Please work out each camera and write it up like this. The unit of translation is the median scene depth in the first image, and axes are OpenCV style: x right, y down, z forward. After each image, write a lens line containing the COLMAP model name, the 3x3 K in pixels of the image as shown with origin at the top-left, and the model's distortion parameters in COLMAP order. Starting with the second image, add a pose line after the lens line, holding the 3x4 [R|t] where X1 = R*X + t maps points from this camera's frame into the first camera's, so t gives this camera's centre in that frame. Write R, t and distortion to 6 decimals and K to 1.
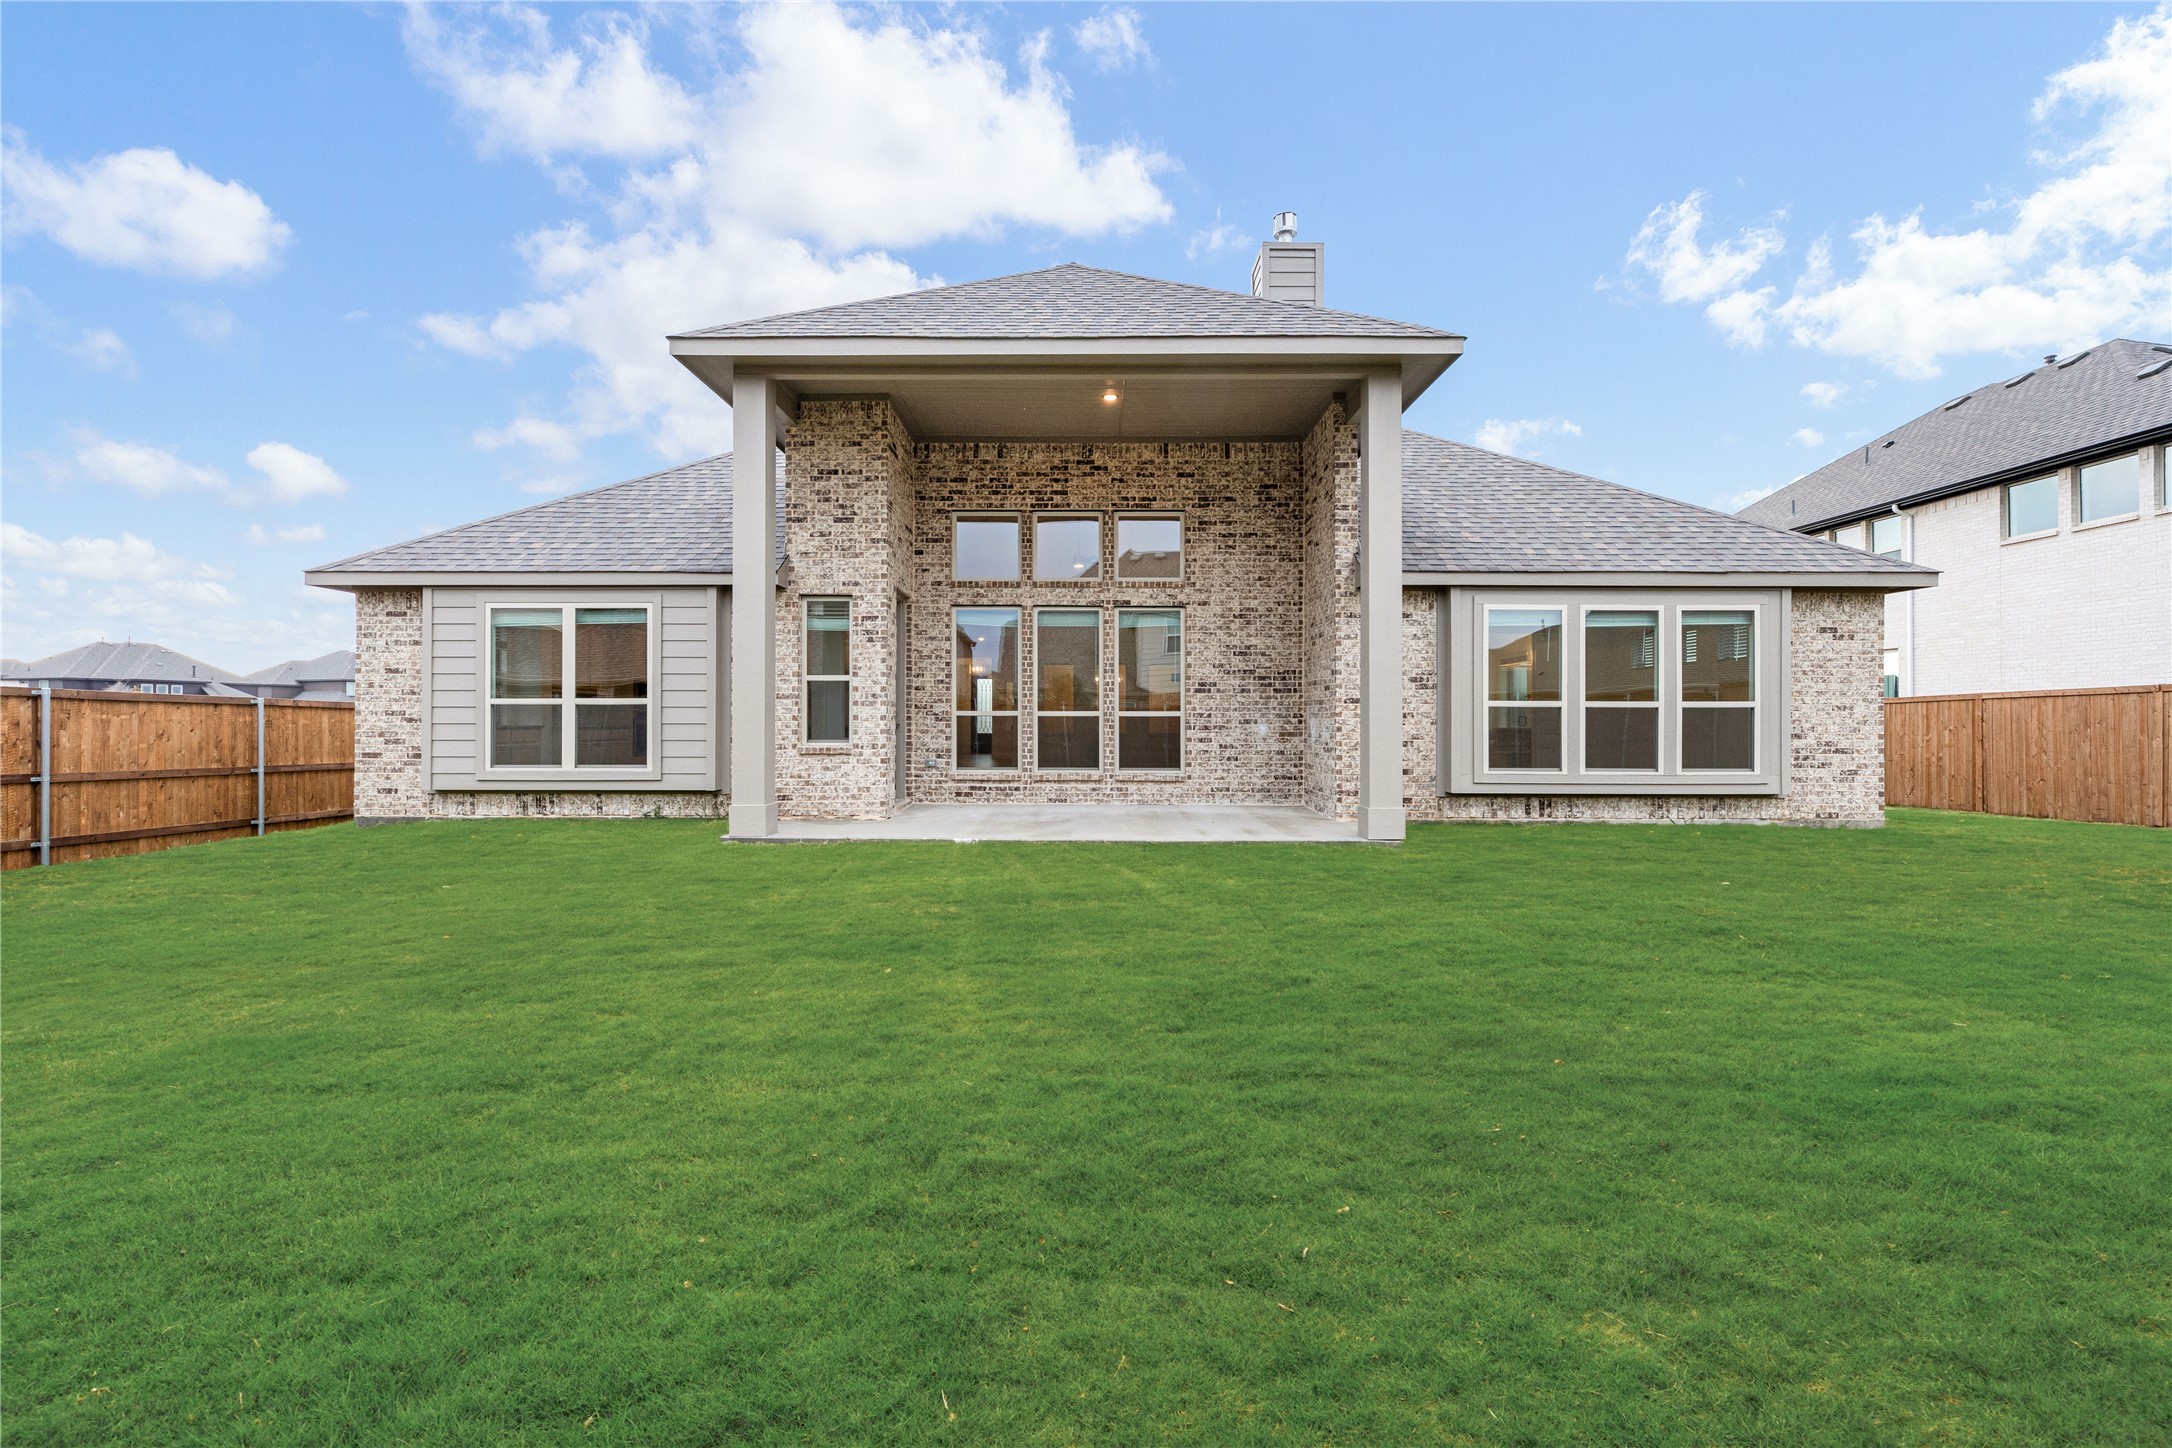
lens RADIAL K [[944.0, 0, 1071.3], [0, 944.0, 723.8], [0, 0, 1]] dist [0.000079, 0.000087]
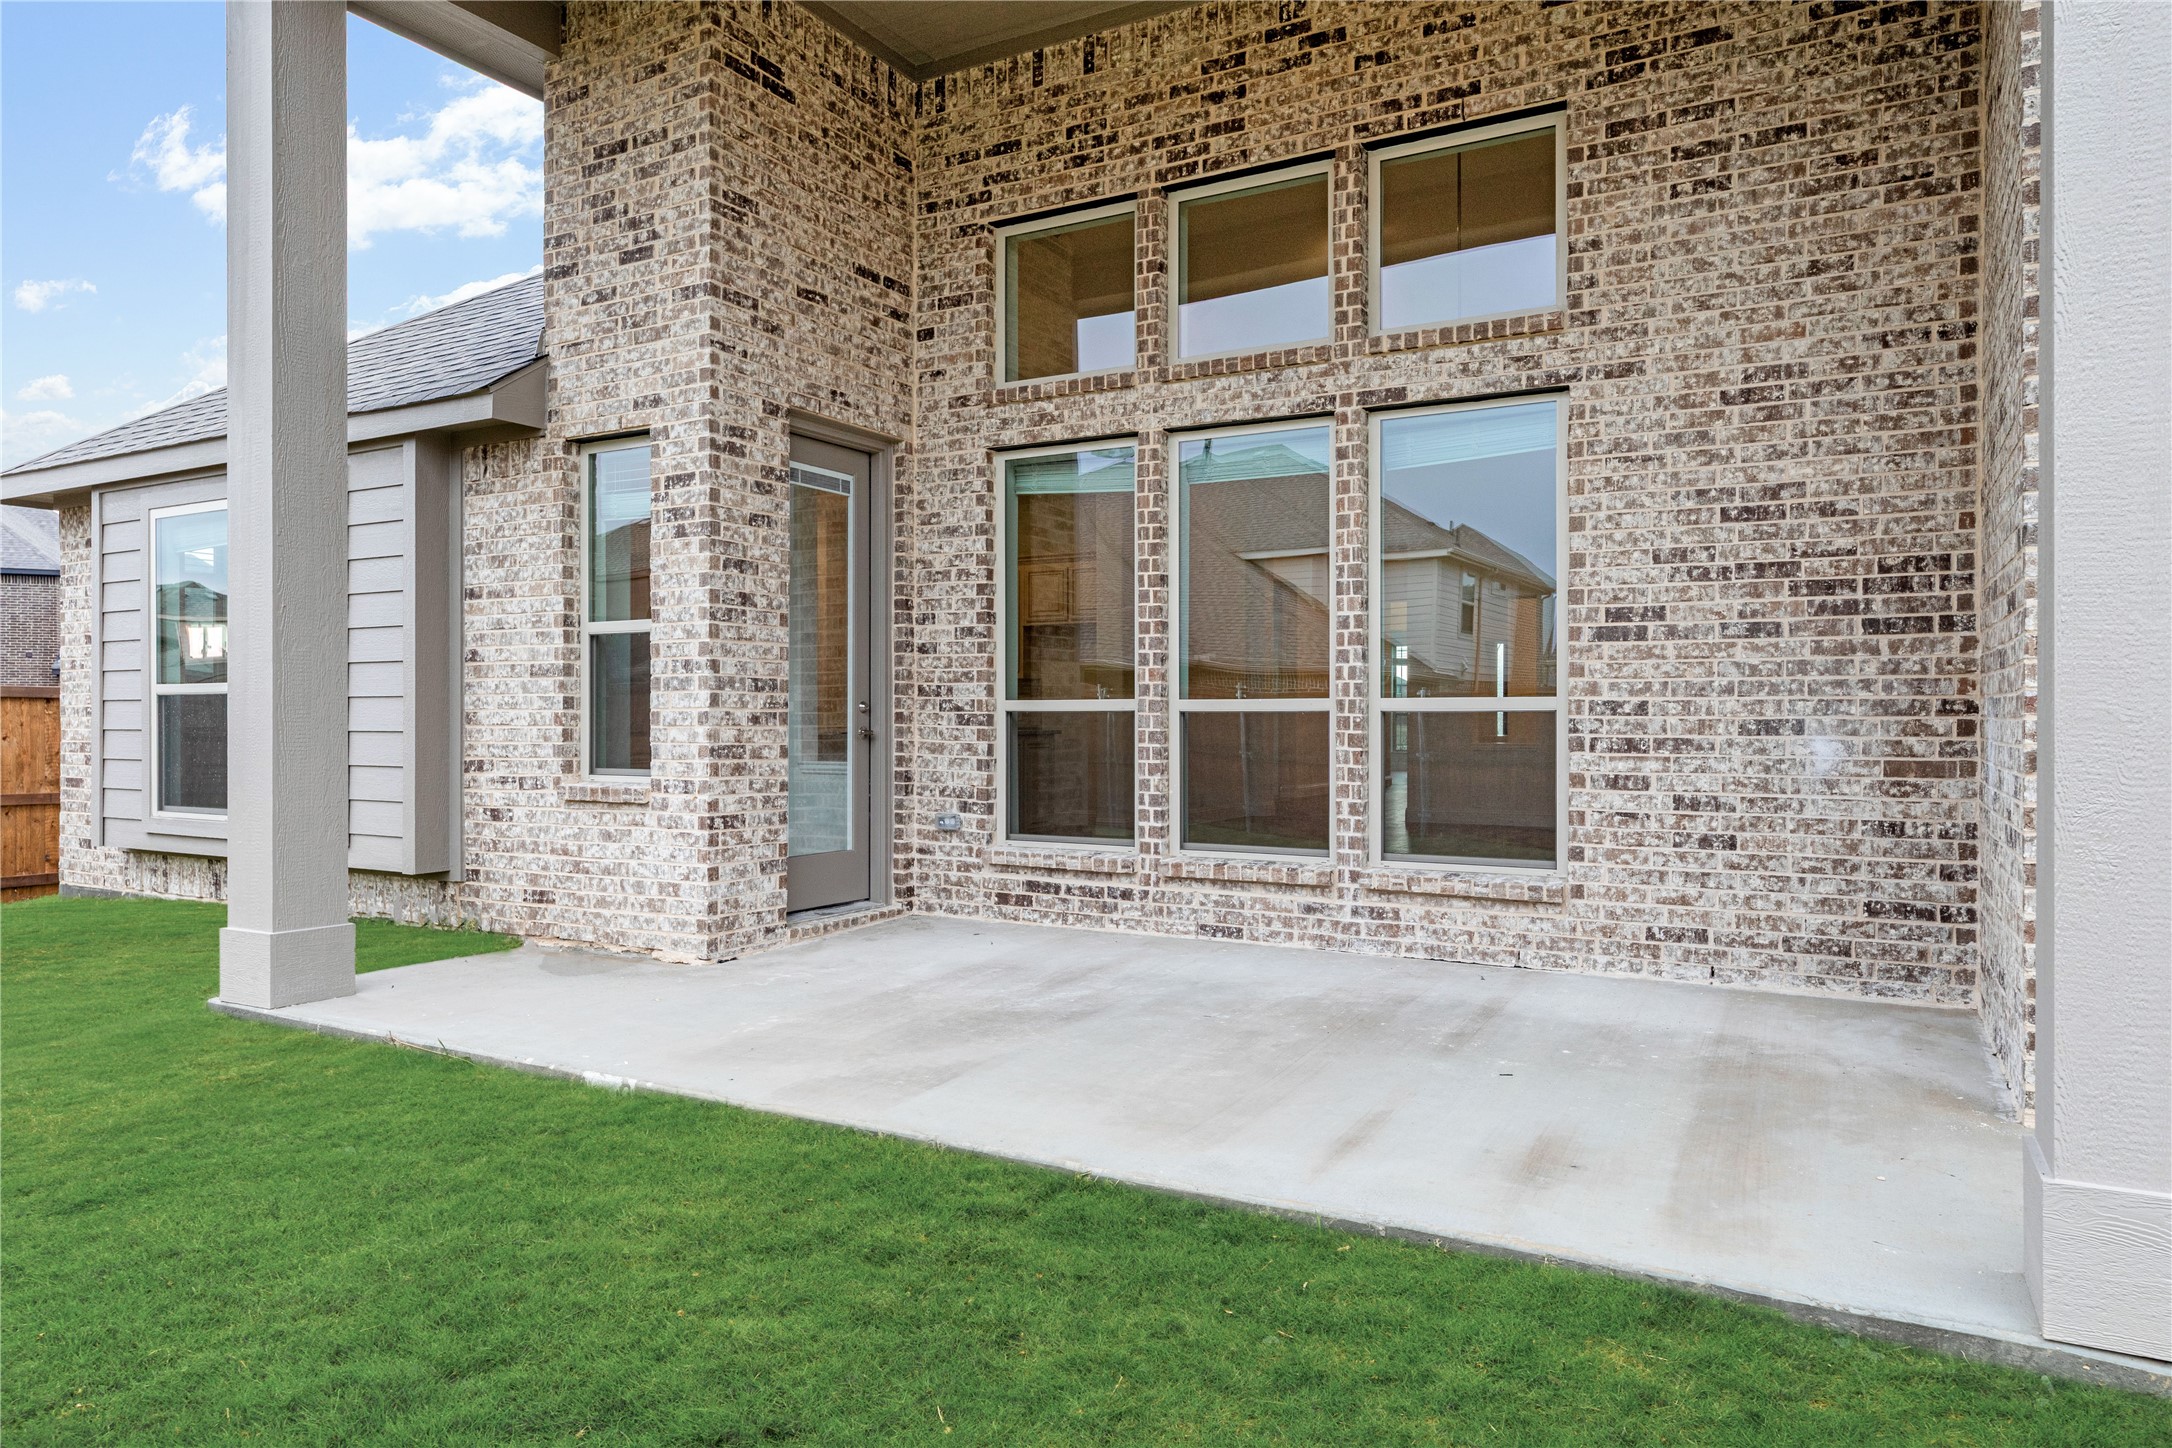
lens RADIAL K [[1380.9, 0, 1082.9], [0, 1380.9, 719.9], [0, 0, 1]] dist [0.007105, 0.001592]
pose [[0.876642, -0.000582, -0.481144, 0.207724], [0.001473, 0.999998, 0.001473, -0.005597], [0.481142, -0.002000, 0.876641, 0.482010]]
